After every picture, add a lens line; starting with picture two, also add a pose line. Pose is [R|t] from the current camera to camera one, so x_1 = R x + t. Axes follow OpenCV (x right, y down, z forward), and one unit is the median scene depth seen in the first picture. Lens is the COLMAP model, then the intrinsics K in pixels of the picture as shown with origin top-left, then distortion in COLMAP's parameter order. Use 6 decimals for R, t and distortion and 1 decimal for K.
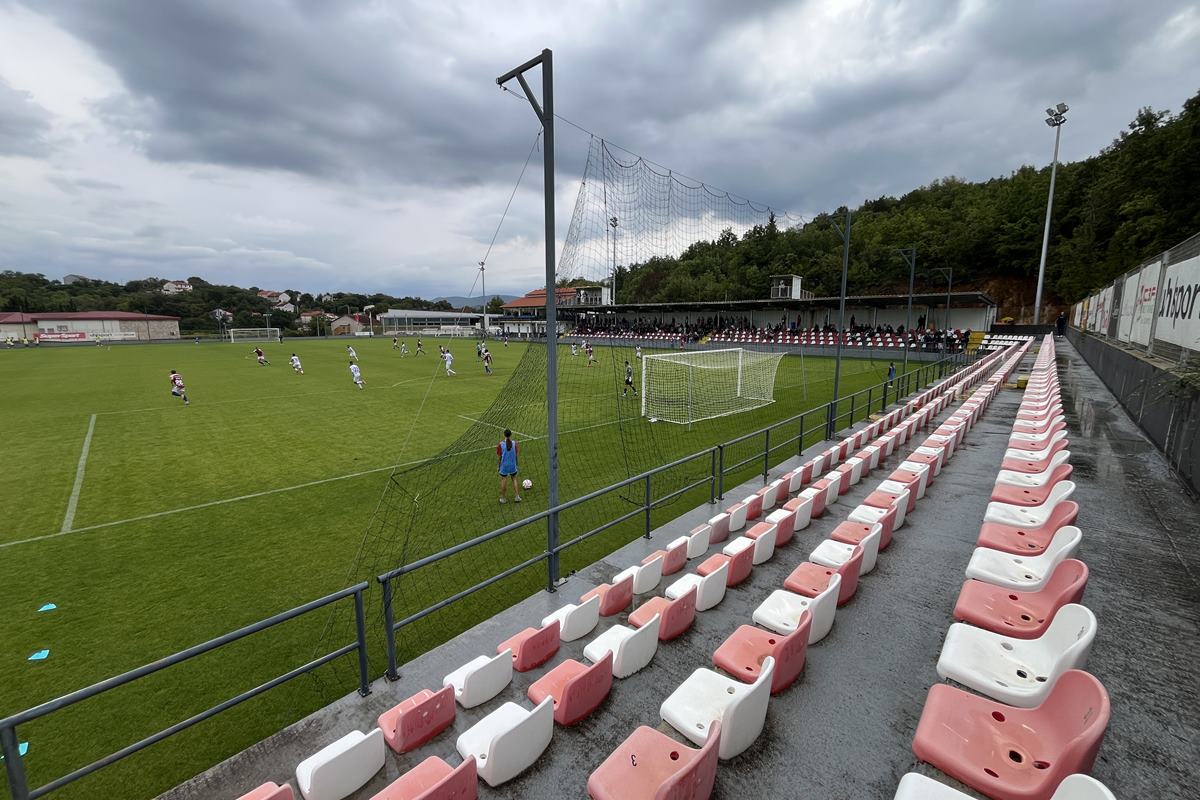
lens RADIAL K [[480.7, 0, 606.5], [0, 480.7, 394.6], [0, 0, 1]] dist [-0.009649, 0.000078]
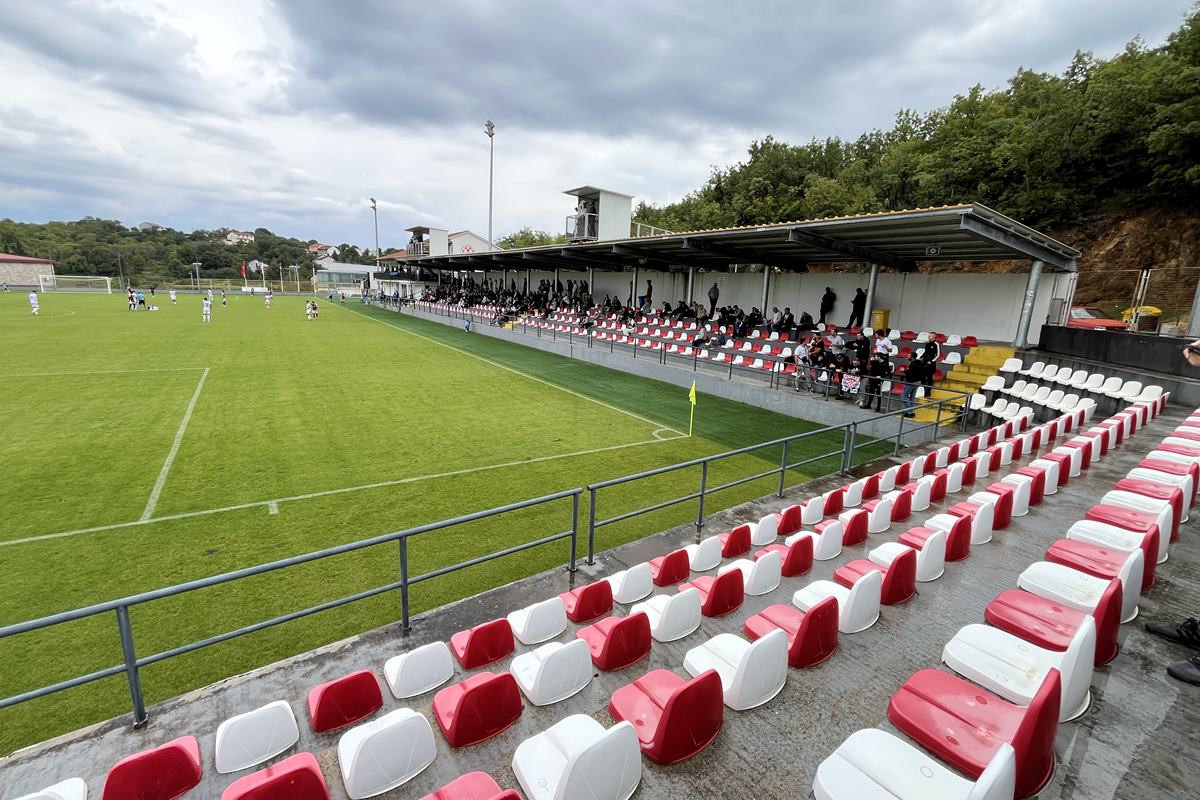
lens RADIAL K [[501.0, 0, 604.0], [0, 501.0, 400.3], [0, 0, 1]] dist [-0.009658, 0.000724]
pose [[0.979325, 0.083907, -0.184070, 0.374132], [-0.071461, 0.994750, 0.073248, -0.063892], [0.189249, -0.058580, 0.980180, 0.394475]]
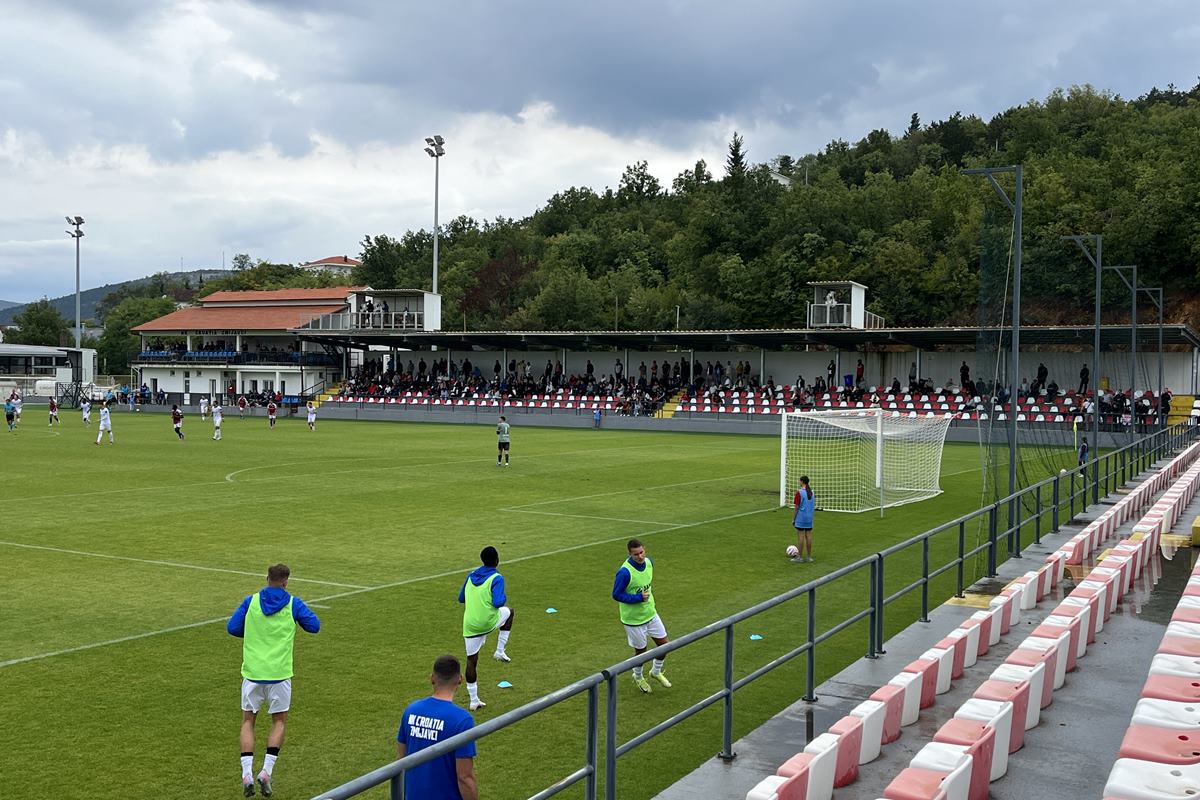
lens RADIAL K [[1308.1, 0, 593.2], [0, 1308.1, 392.4], [0, 0, 1]] dist [0.022336, 0.000000]
pose [[0.965558, 0.010996, 0.259957, -0.174759], [0.025089, 0.990516, -0.135087, 0.034335], [-0.258977, 0.136956, 0.956124, -0.175407]]
